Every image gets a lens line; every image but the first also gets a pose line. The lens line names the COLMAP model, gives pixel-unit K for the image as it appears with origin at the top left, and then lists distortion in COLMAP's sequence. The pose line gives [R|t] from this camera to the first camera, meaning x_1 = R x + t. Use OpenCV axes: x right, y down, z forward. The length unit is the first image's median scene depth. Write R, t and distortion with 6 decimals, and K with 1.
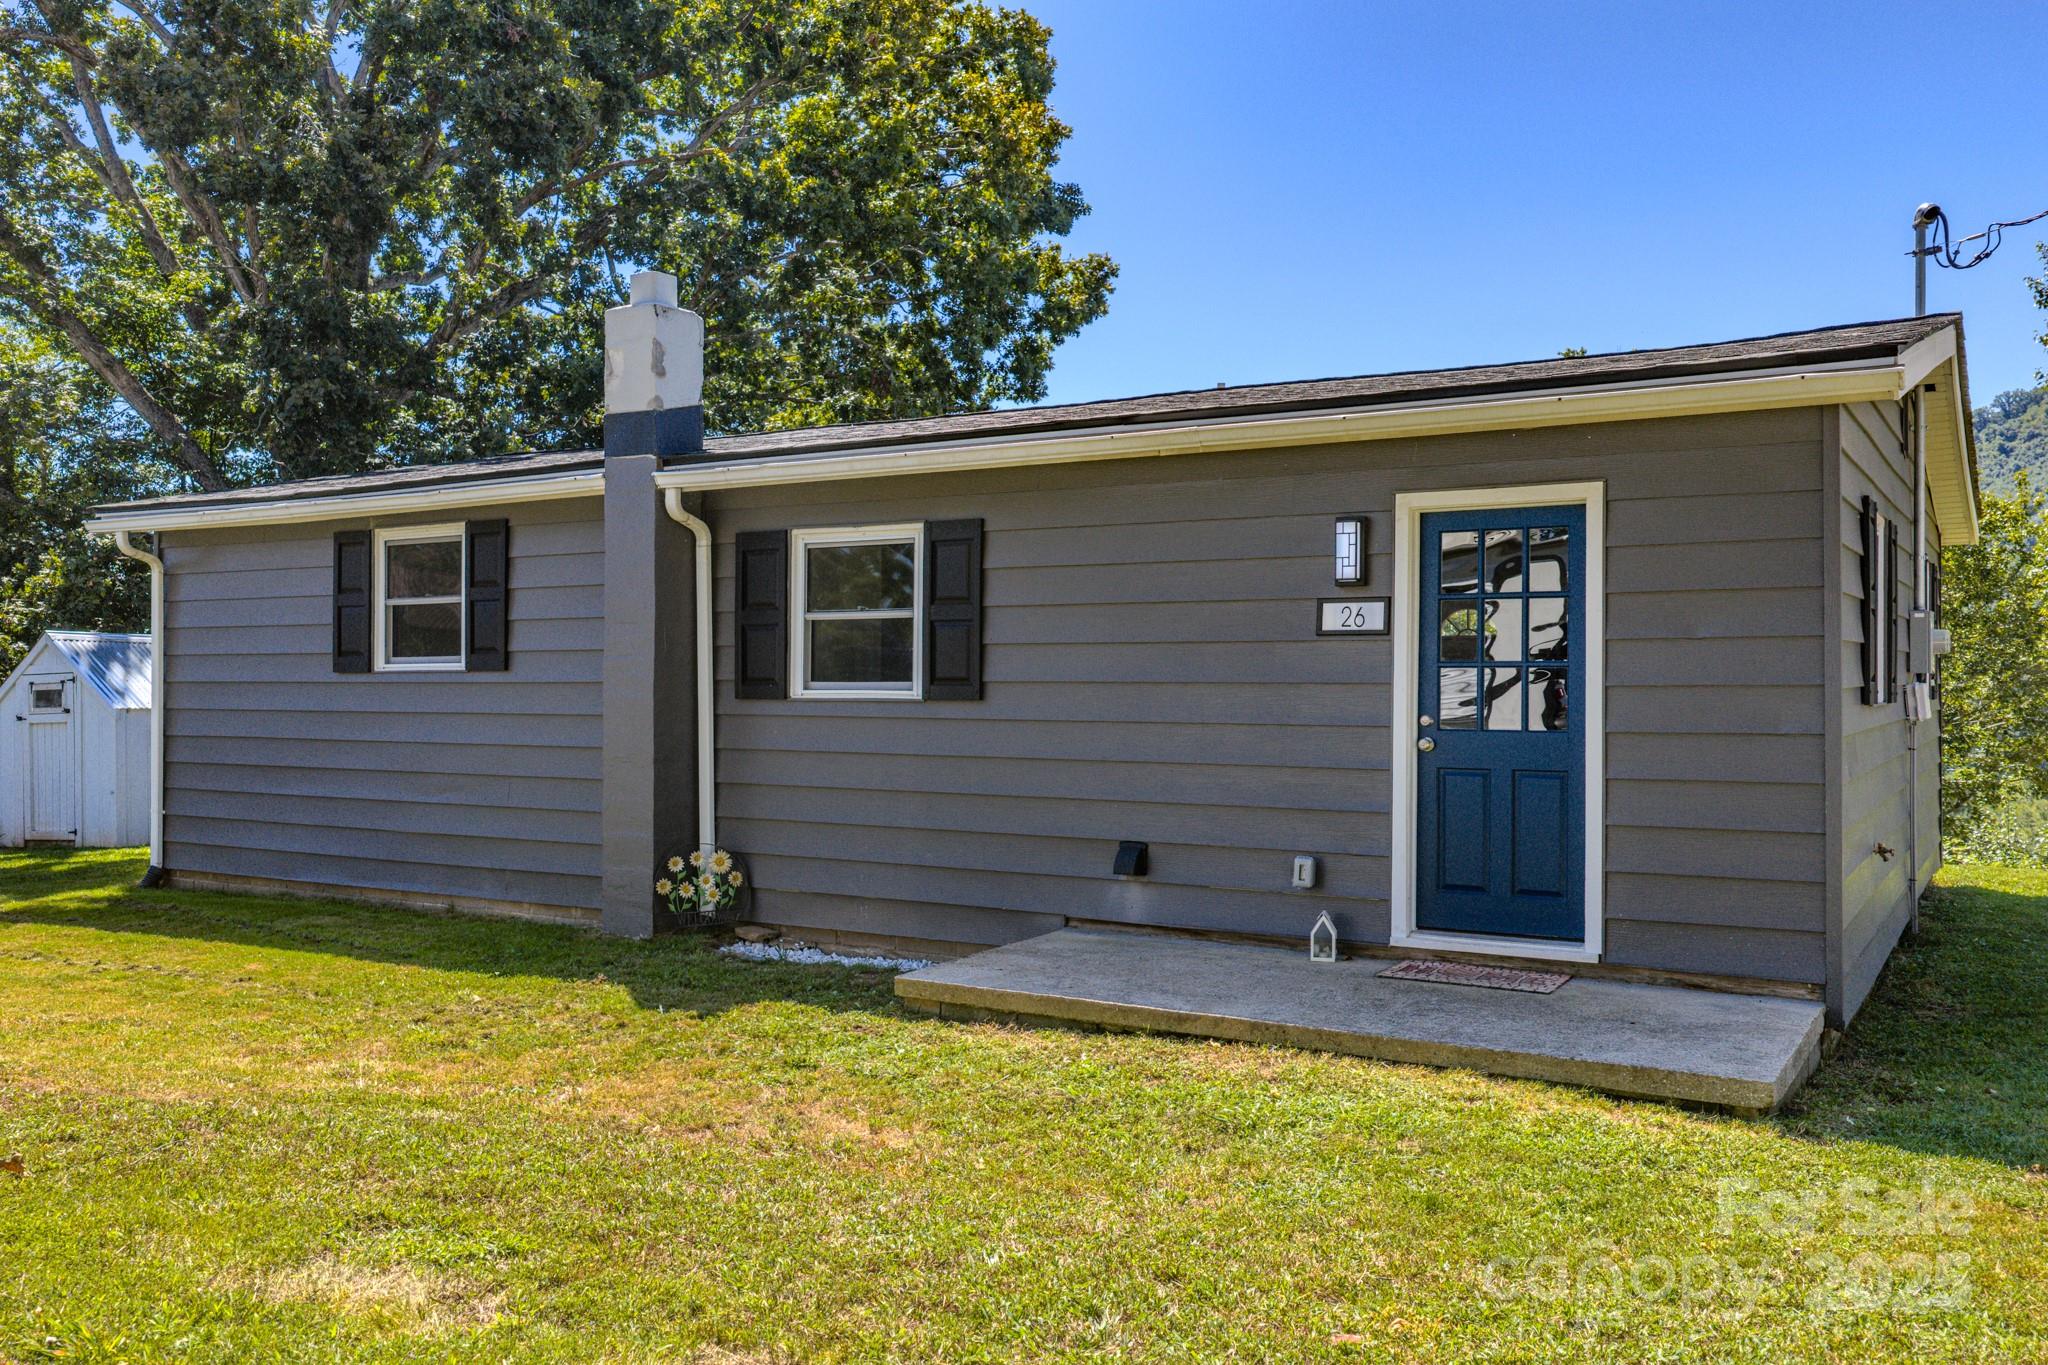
lens RADIAL K [[1739.2, 0, 1024.0], [0, 1739.2, 682.5], [0, 0, 1]] dist [0.008710, -0.000241]
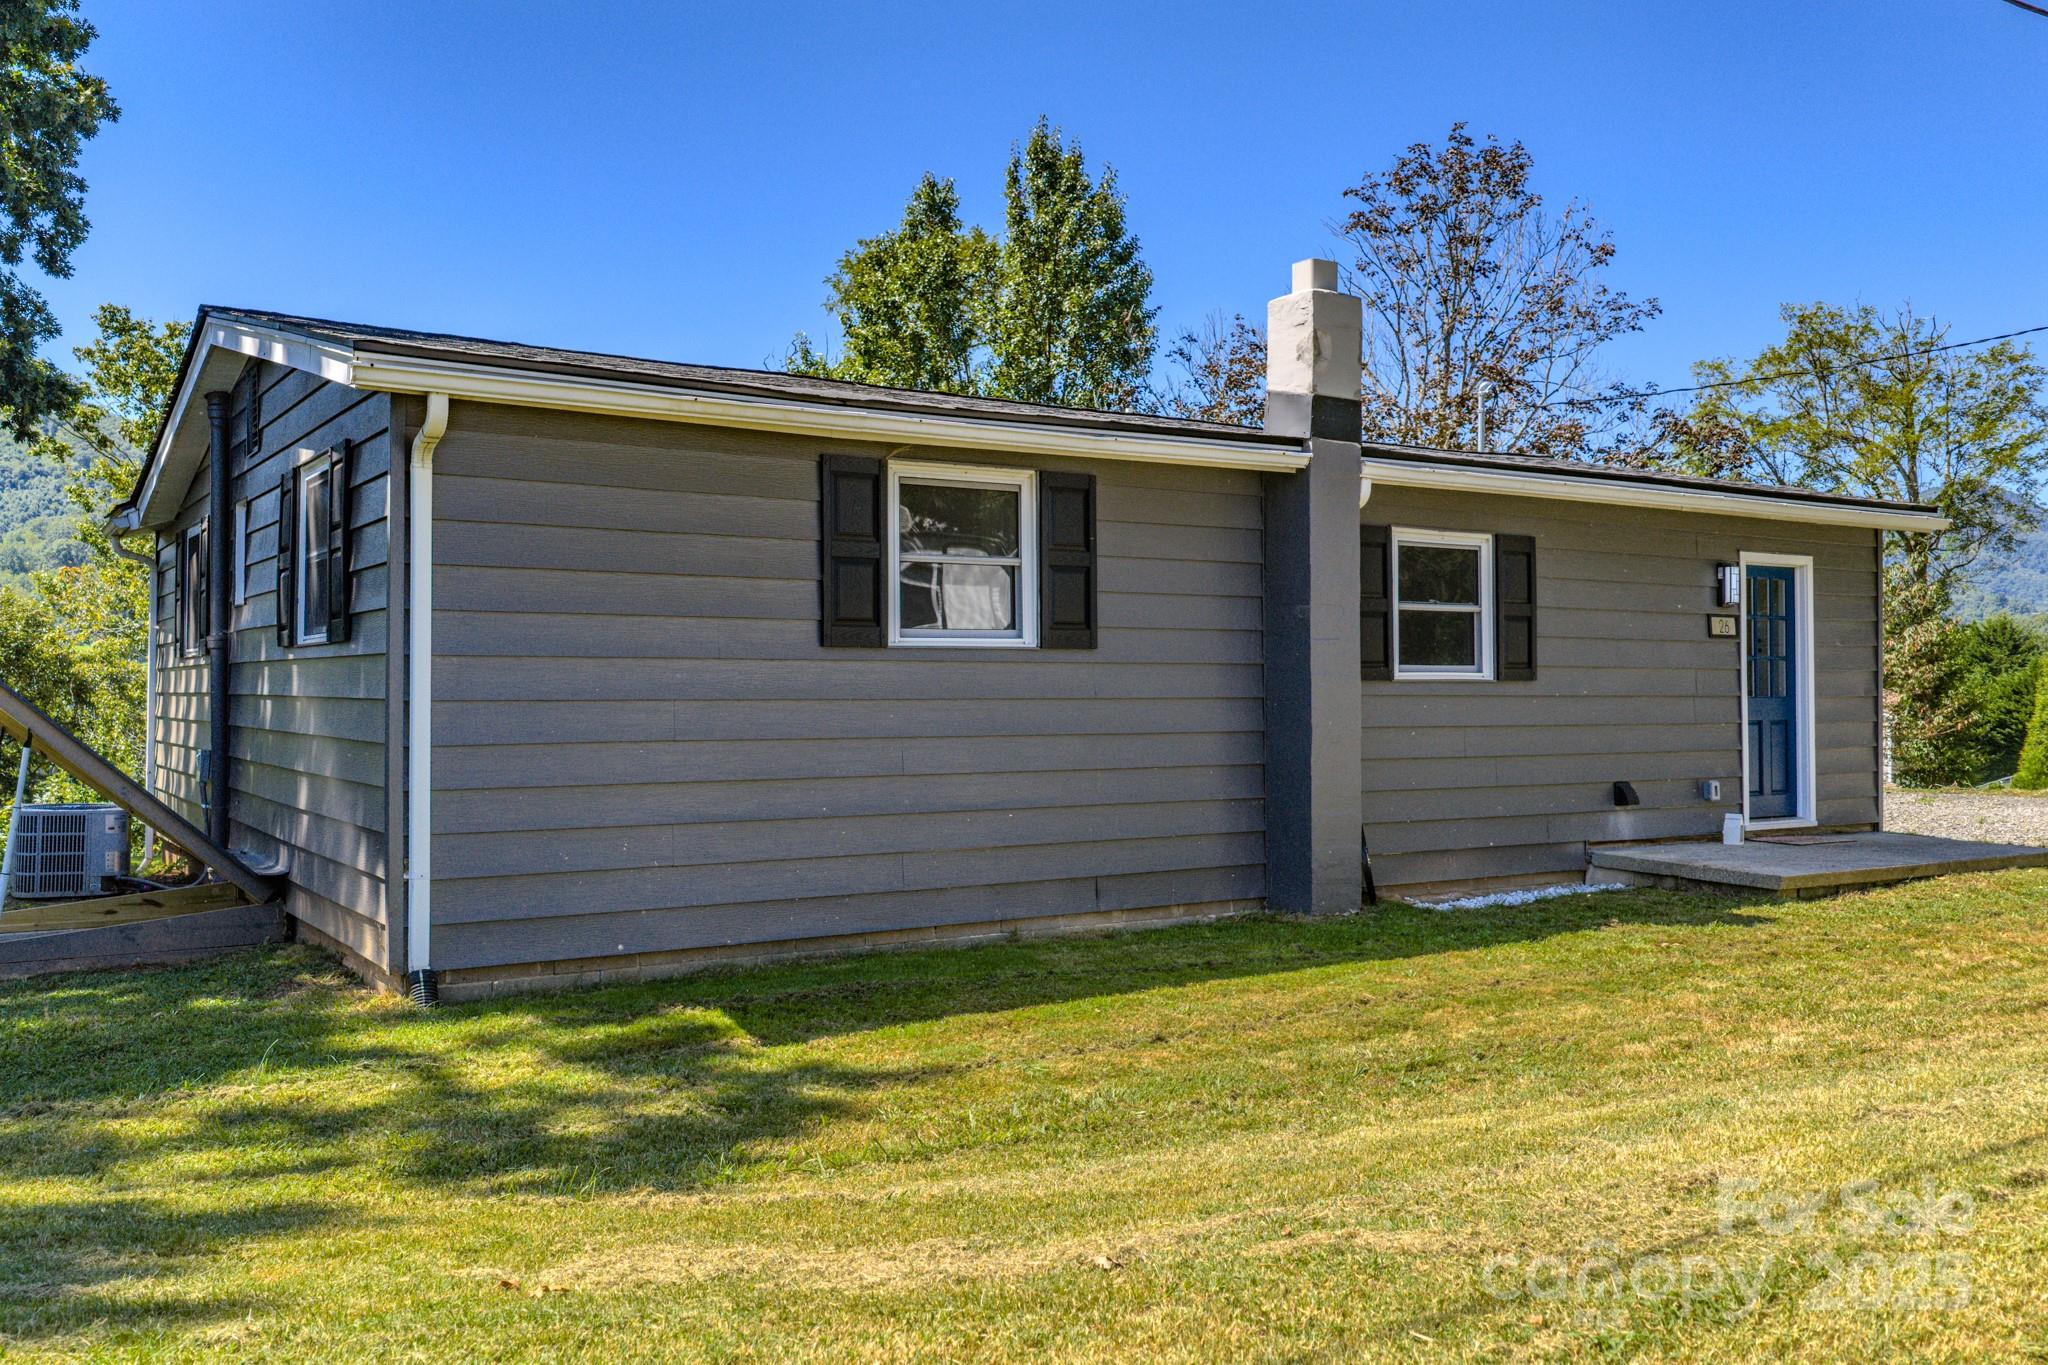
lens RADIAL K [[1739.2, 0, 1024.0], [0, 1739.2, 682.5], [0, 0, 1]] dist [0.008710, -0.000241]
pose [[0.420891, -0.000559, 0.907111, -1.275166], [-0.001693, 0.999998, 0.001402, 0.010037], [-0.907110, -0.002126, 0.420889, 0.770379]]
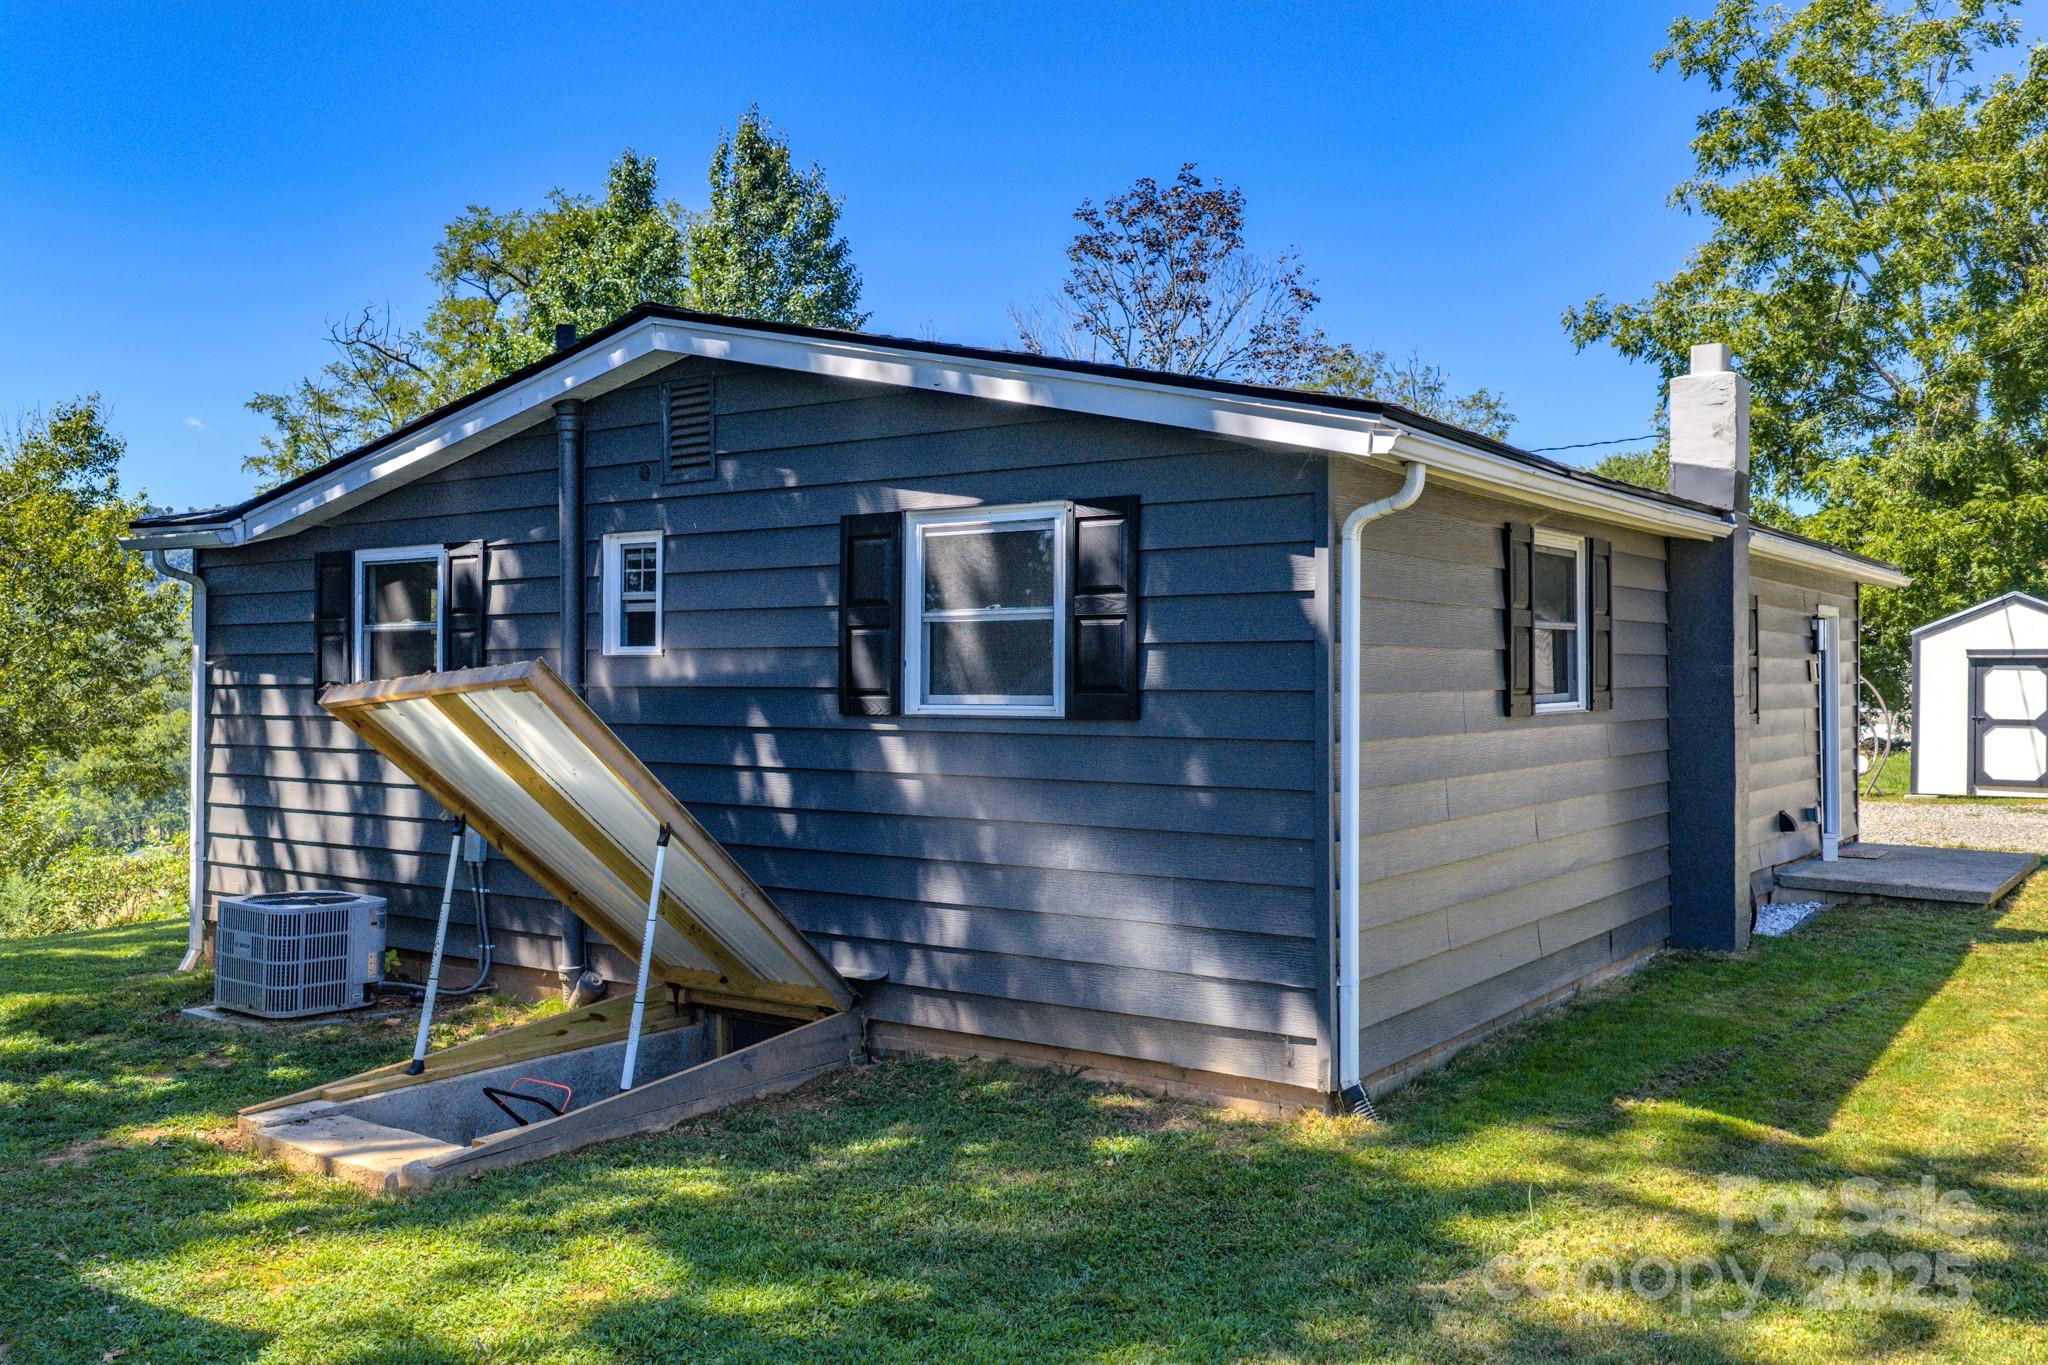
lens RADIAL K [[1739.2, 0, 1024.0], [0, 1739.2, 682.5], [0, 0, 1]] dist [0.008710, -0.000241]
pose [[0.058221, -0.007136, 0.998278, -1.407318], [-0.001581, 0.999973, 0.007240, -0.031019], [-0.998302, -0.002000, 0.058208, 1.446168]]
